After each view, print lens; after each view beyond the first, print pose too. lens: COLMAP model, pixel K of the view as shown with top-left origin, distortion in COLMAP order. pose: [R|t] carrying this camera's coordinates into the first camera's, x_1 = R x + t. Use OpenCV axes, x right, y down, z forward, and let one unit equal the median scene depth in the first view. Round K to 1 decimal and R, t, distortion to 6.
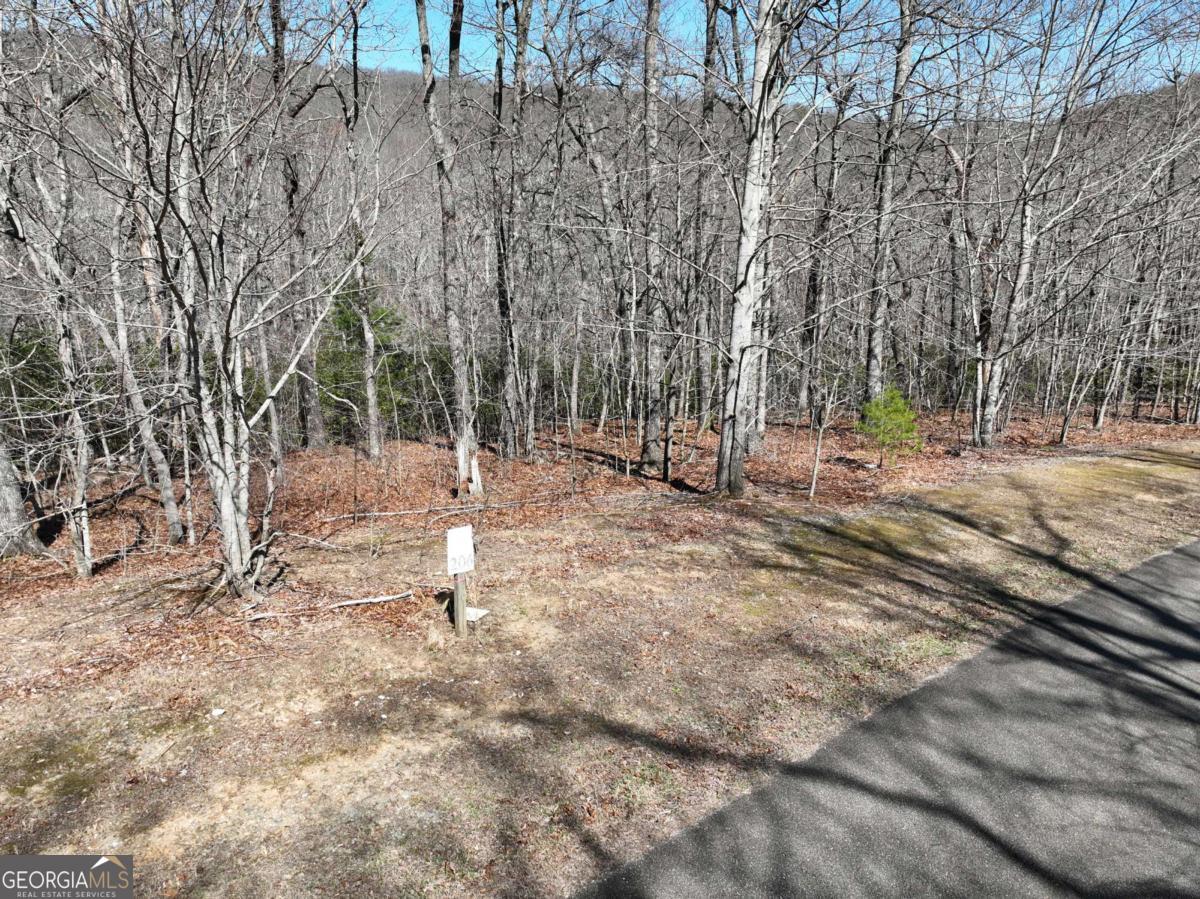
lens RADIAL K [[844.8, 0, 602.7], [0, 844.8, 447.0], [0, 0, 1]] dist [-0.000745, 0.016719]
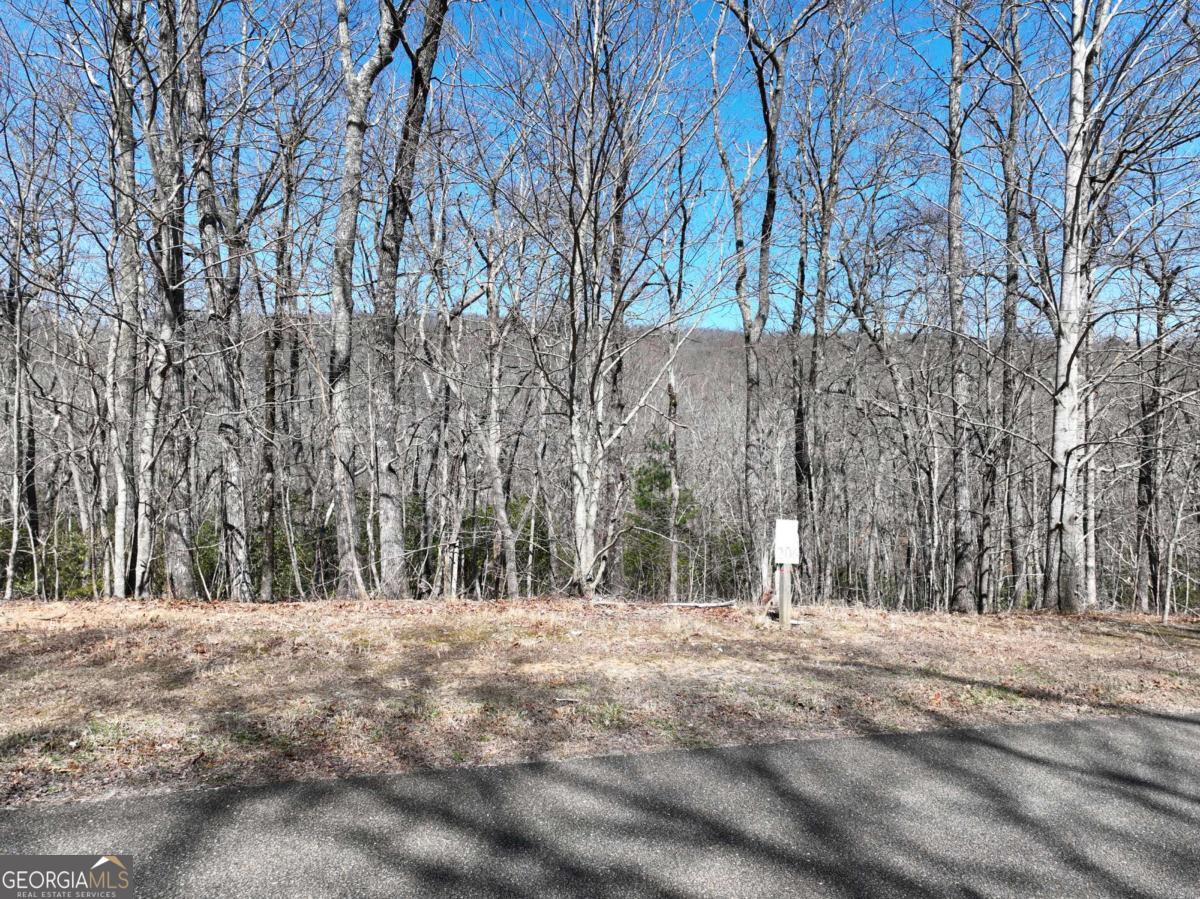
lens RADIAL K [[844.8, 0, 602.7], [0, 844.8, 447.0], [0, 0, 1]] dist [-0.000745, 0.016719]
pose [[0.946831, -0.003016, -0.321716, -0.025430], [-0.086016, 0.961183, -0.262161, 0.171598], [0.310019, 0.275895, 0.909819, -0.042988]]
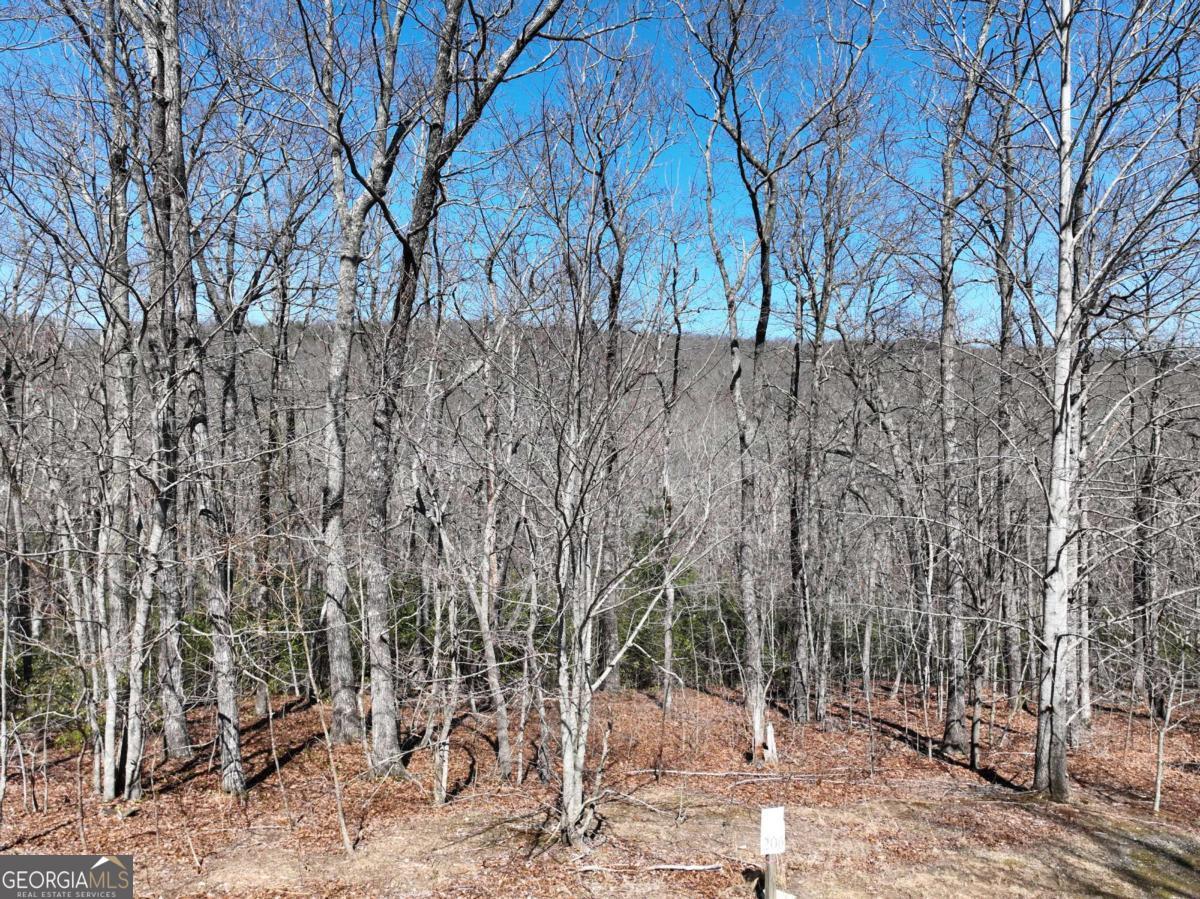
lens RADIAL K [[844.8, 0, 602.7], [0, 844.8, 447.0], [0, 0, 1]] dist [-0.000745, 0.016719]
pose [[0.946967, -0.004092, -0.321305, -0.014698], [-0.085199, 0.960933, -0.263341, -0.024798], [0.309830, 0.276750, 0.909624, -0.097742]]
